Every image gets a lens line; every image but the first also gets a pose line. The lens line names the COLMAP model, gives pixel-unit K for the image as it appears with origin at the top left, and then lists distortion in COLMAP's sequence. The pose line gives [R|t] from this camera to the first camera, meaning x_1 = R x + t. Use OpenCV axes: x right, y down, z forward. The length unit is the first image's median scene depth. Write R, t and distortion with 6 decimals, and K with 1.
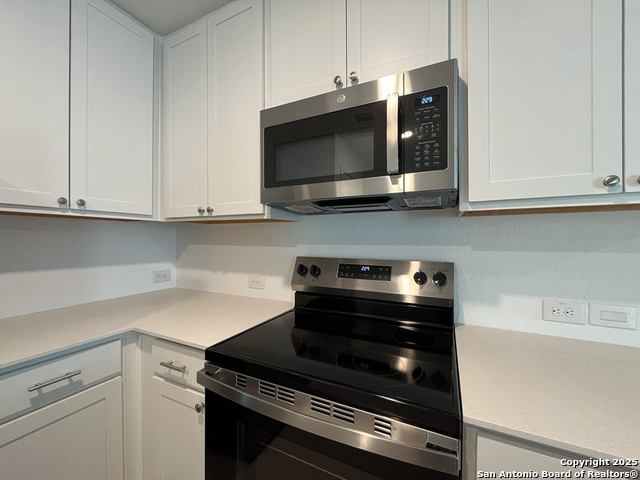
lens RADIAL K [[258.0, 0, 317.7], [0, 258.0, 242.0], [0, 0, 1]] dist [-0.005897, 0.000607]
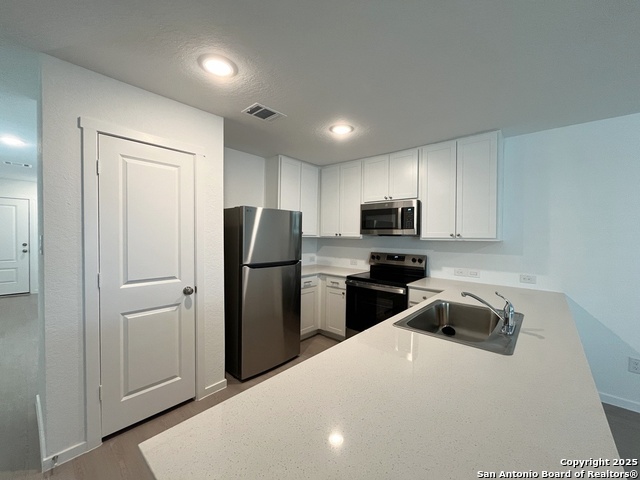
lens RADIAL K [[258.0, 0, 319.5], [0, 258.0, 242.3], [0, 0, 1]] dist [-0.005897, 0.000607]
pose [[0.965100, 0.015969, -0.261395, 0.112389], [-0.011539, 0.999763, 0.018474, -0.100324], [0.261628, -0.014813, 0.965055, -1.941699]]
